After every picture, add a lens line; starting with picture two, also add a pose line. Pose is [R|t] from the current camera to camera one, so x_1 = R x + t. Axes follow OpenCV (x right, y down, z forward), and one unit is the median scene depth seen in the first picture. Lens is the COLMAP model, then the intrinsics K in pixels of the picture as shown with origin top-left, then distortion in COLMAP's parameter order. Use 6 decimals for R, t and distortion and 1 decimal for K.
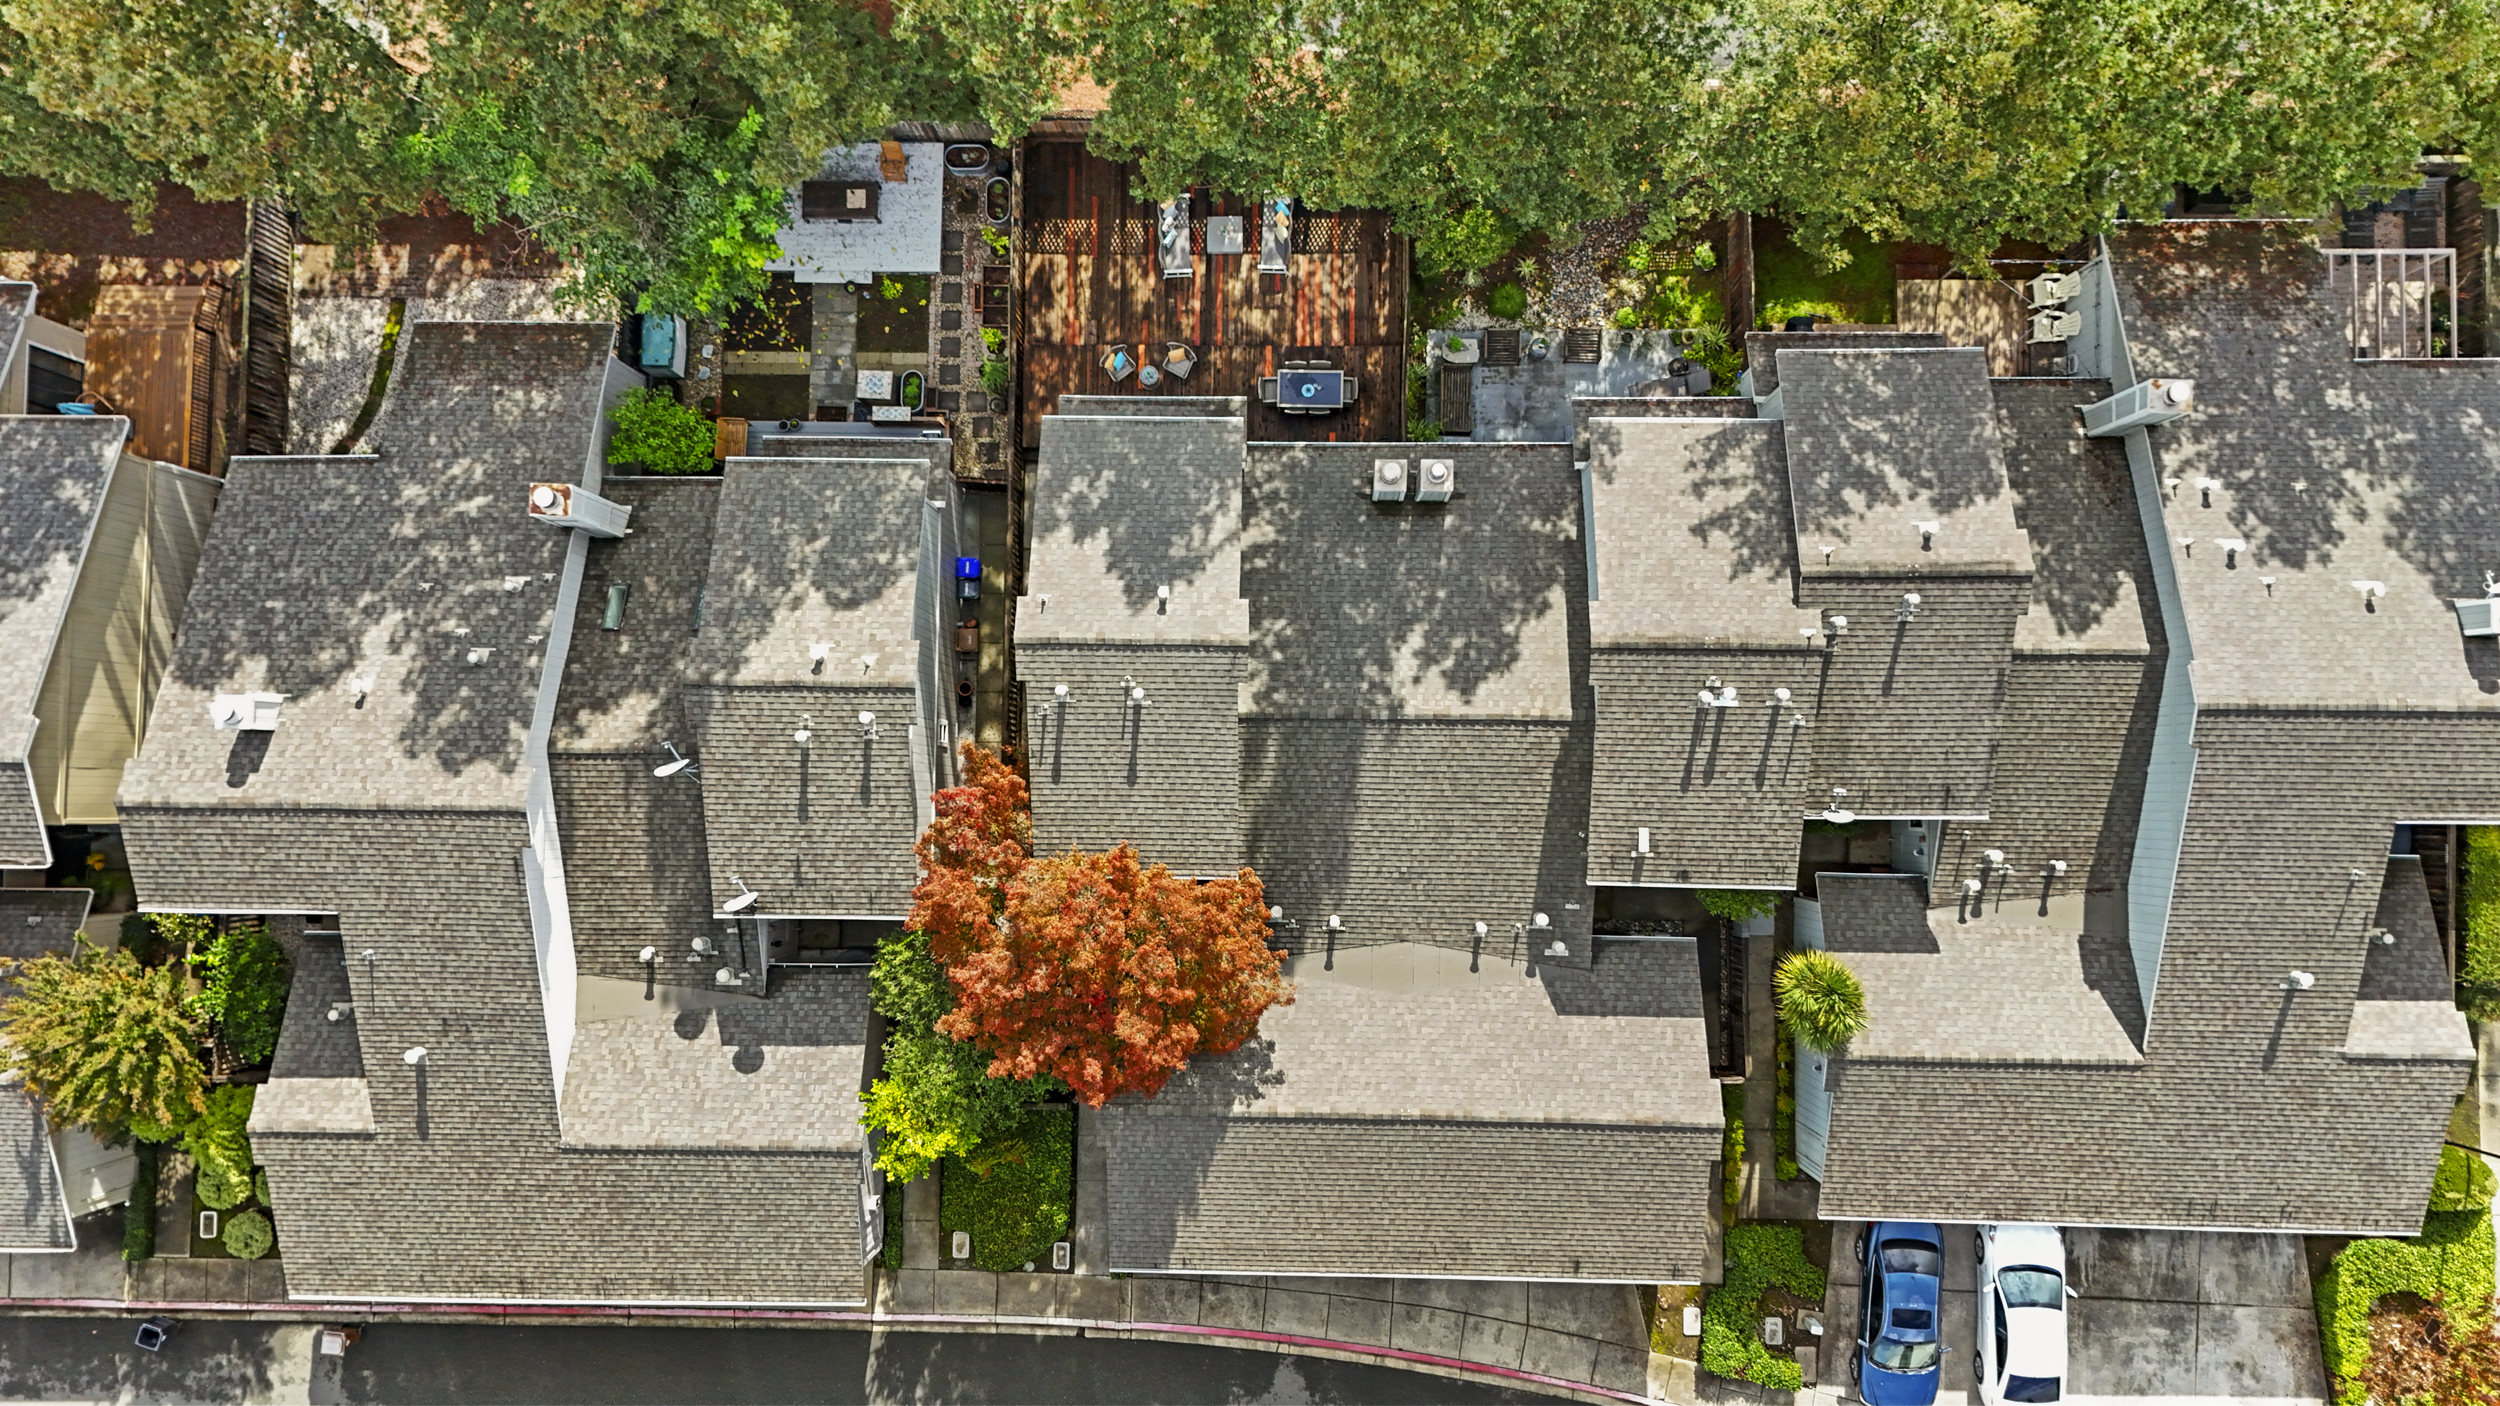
lens RADIAL K [[1864.0, 0, 1261.0], [0, 1864.0, 672.9], [0, 0, 1]] dist [0.055231, -0.098821]
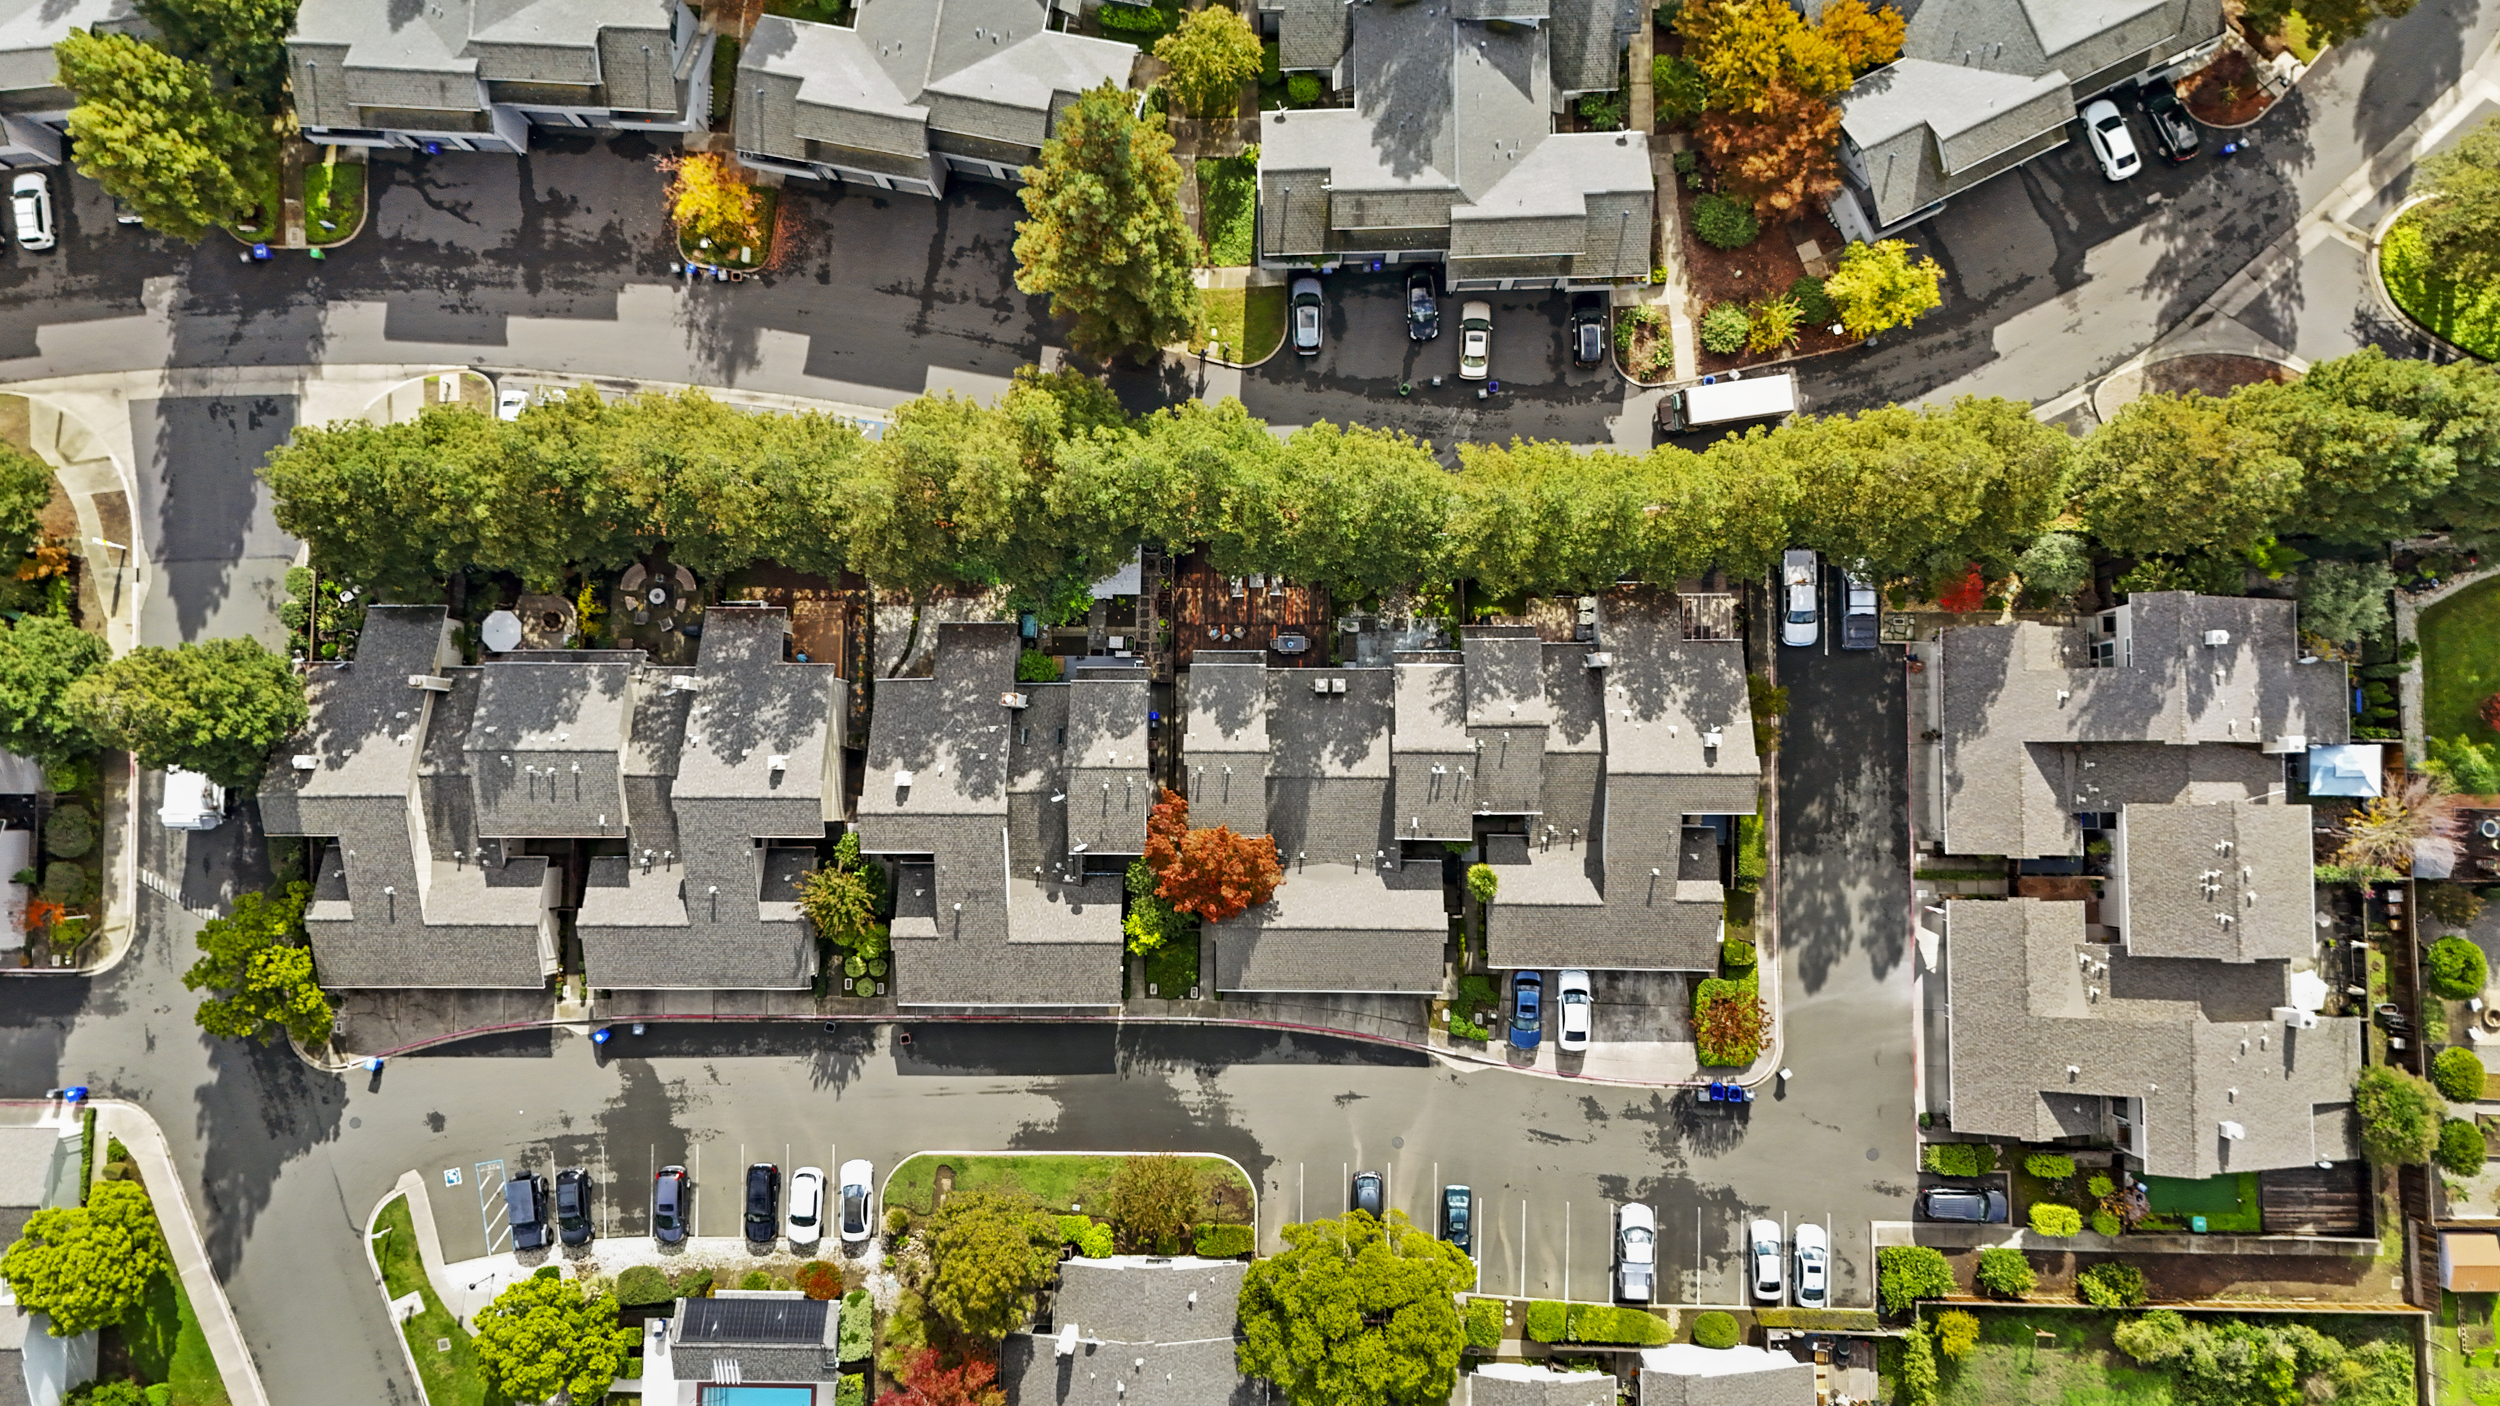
lens RADIAL K [[1864.0, 0, 1261.0], [0, 1864.0, 672.9], [0, 0, 1]] dist [0.055231, -0.098821]
pose [[0.999965, -0.007813, -0.003080, -0.007598], [0.007789, 0.999939, -0.007885, -0.102175], [0.003141, 0.007860, 0.999964, -1.625412]]
